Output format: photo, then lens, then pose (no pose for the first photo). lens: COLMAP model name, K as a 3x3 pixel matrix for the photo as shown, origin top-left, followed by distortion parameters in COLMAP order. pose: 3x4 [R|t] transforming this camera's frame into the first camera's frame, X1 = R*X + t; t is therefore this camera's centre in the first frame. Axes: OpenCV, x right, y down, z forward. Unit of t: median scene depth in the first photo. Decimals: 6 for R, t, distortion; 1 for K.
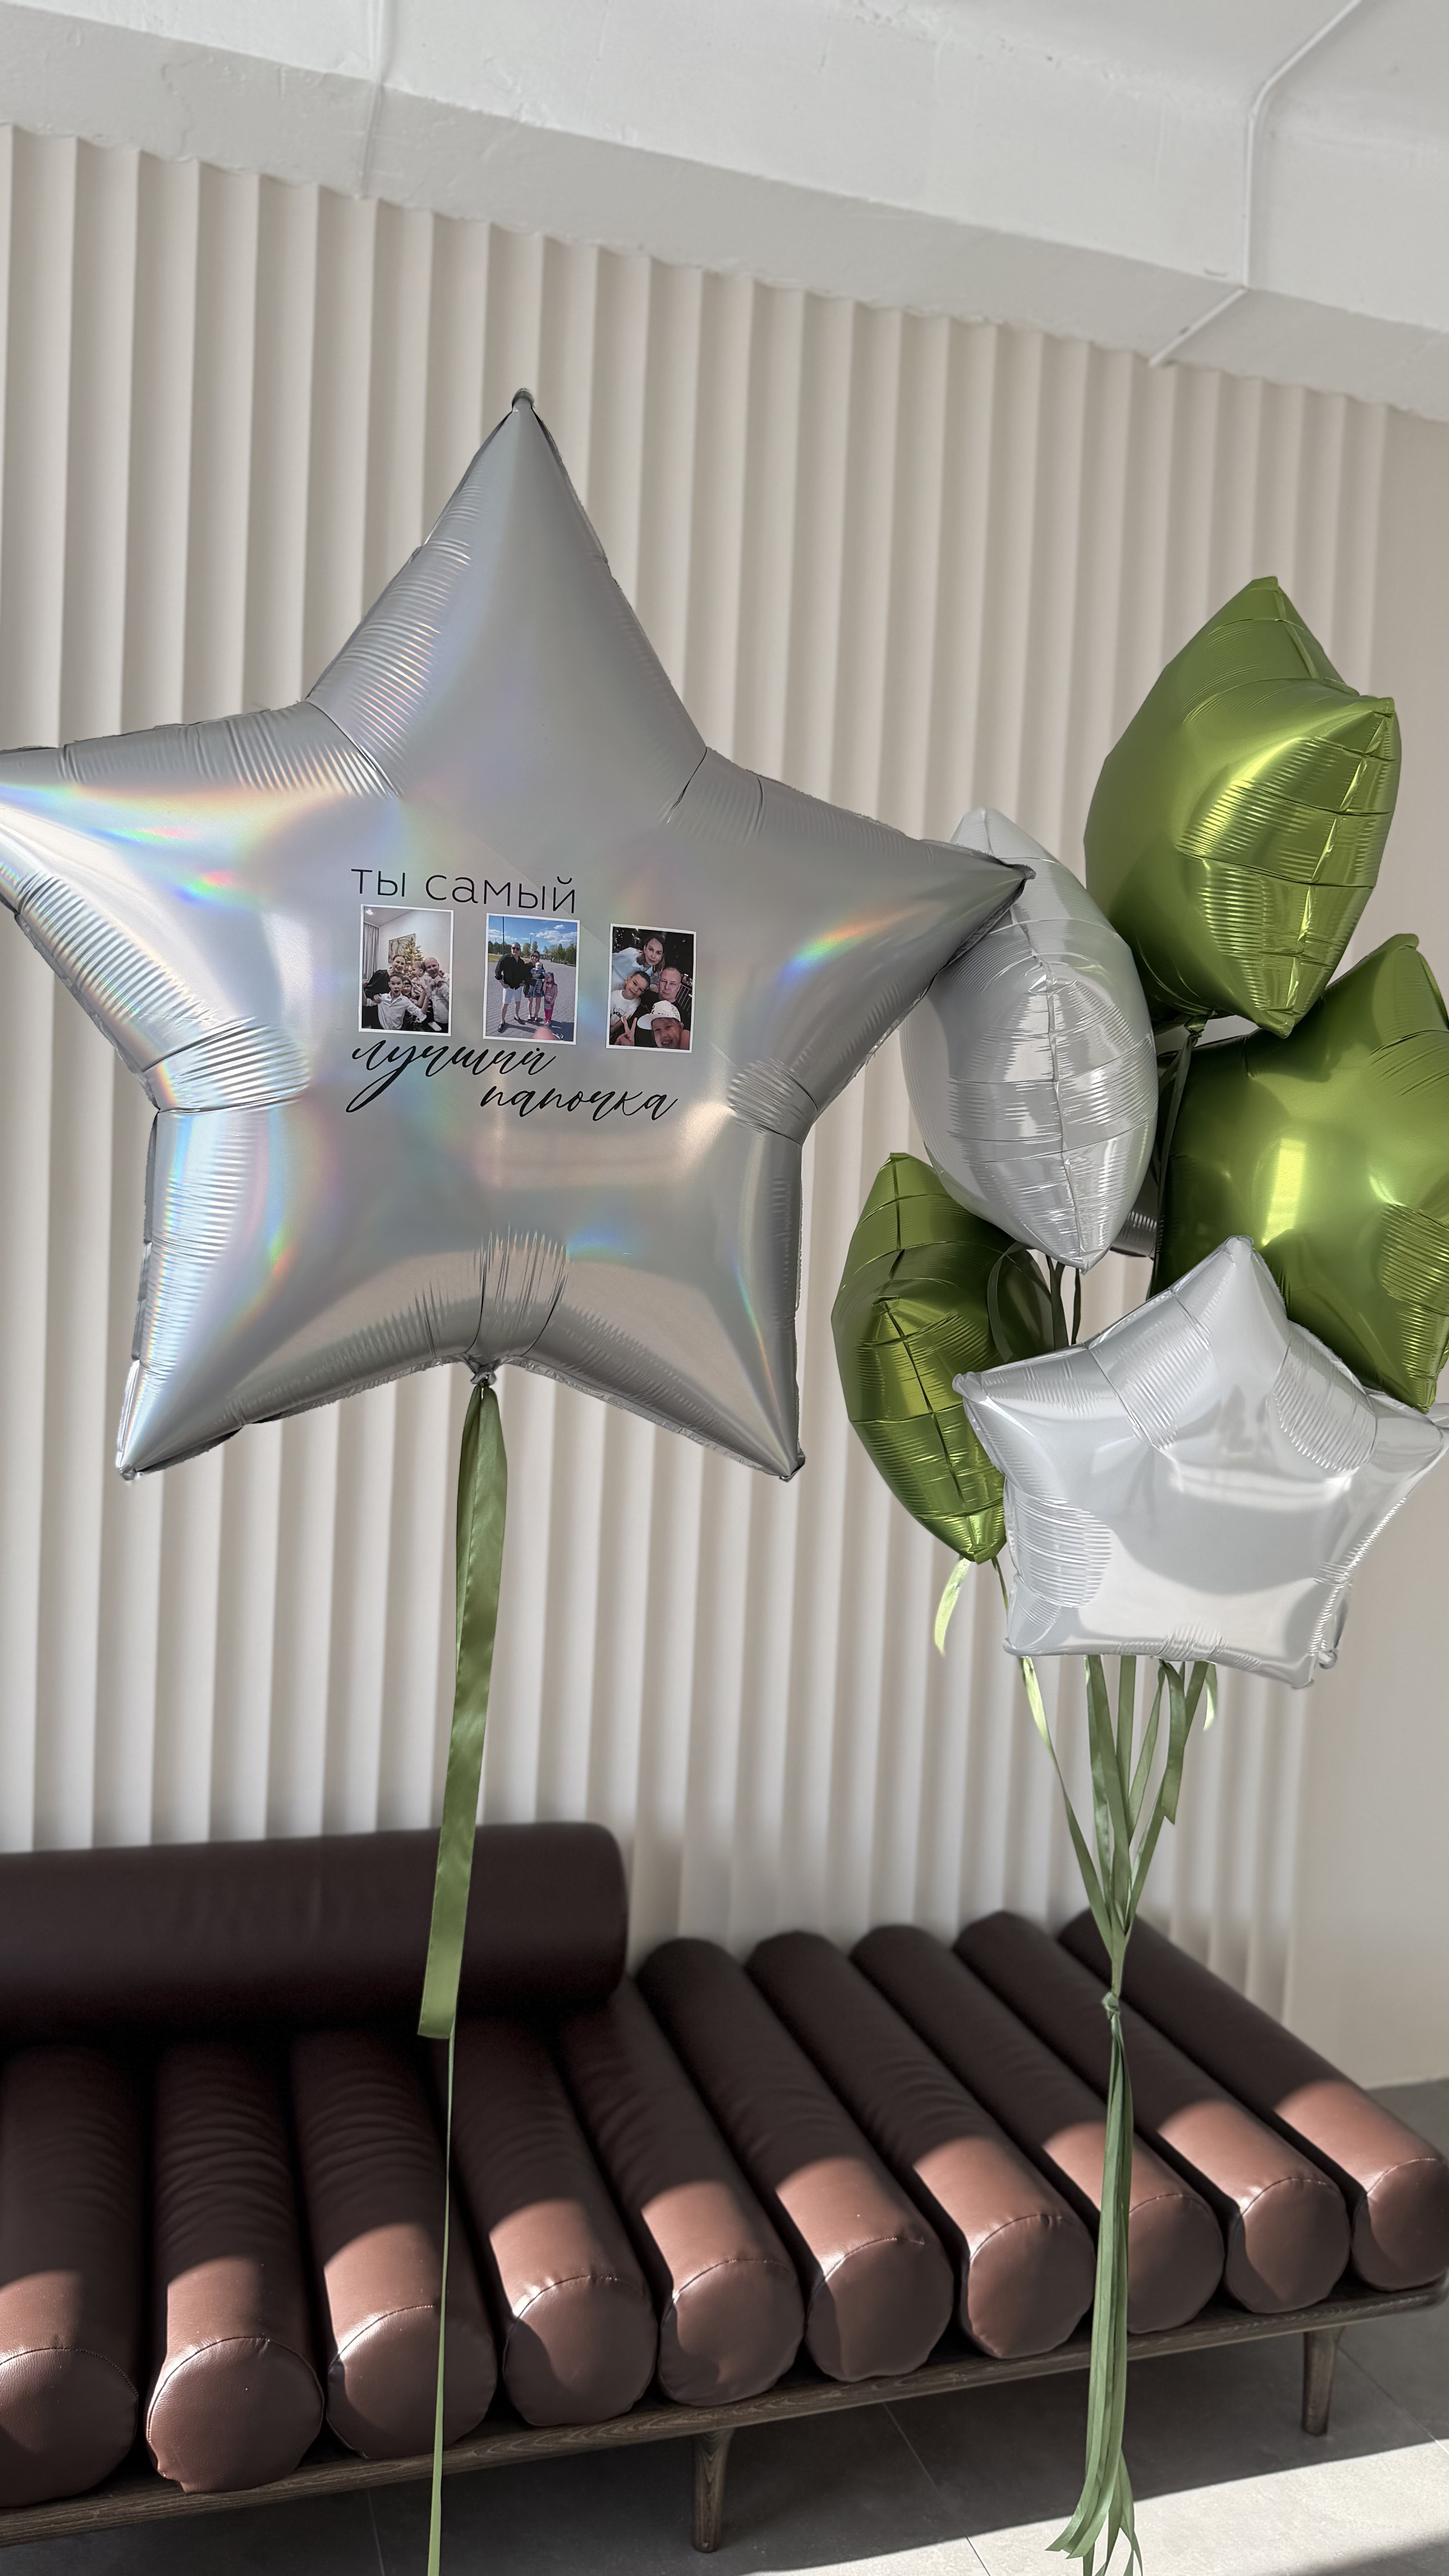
lens RADIAL K [[1856.0, 0, 726.6], [0, 1856.0, 1273.7], [0, 0, 1]] dist [0.024223, -0.022077]
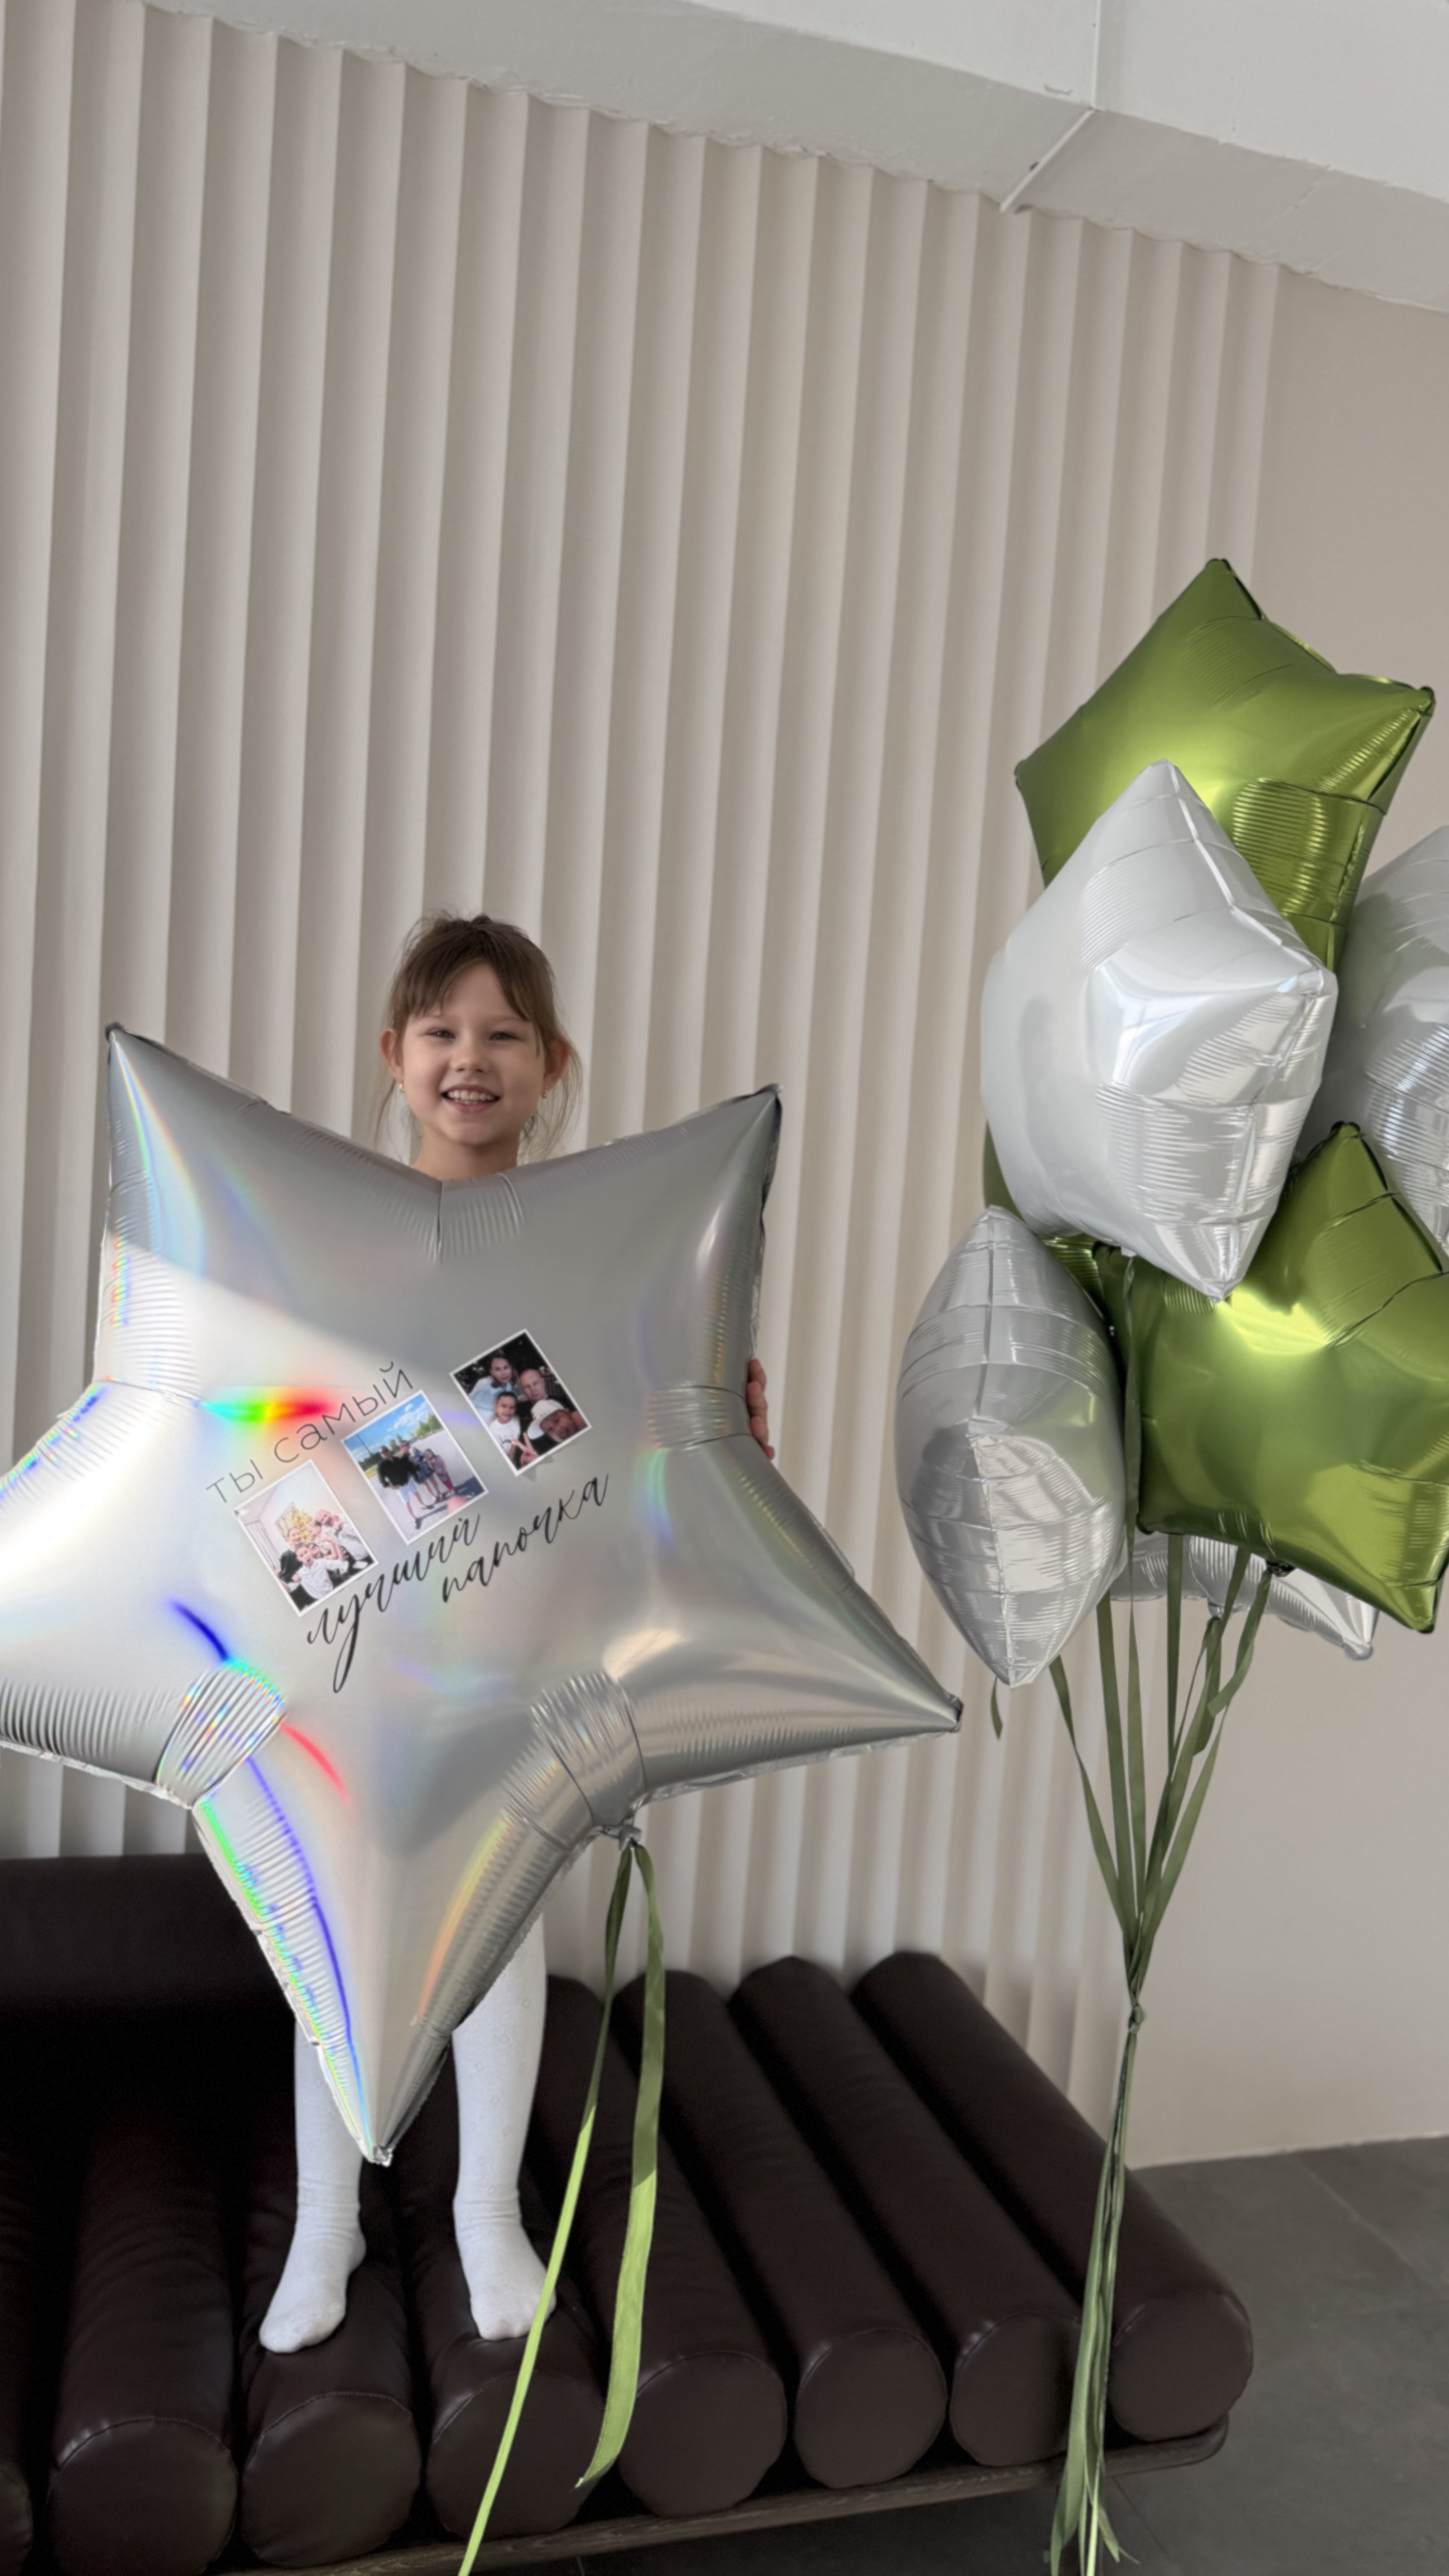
lens RADIAL K [[1856.0, 0, 708.0], [0, 1856.0, 1270.3], [0, 0, 1]] dist [0.024223, -0.022077]
pose [[0.999388, 0.025392, -0.024042, 0.172887], [-0.024928, 0.999501, 0.019375, -0.005572], [0.024522, -0.018764, 0.999523, 0.158555]]
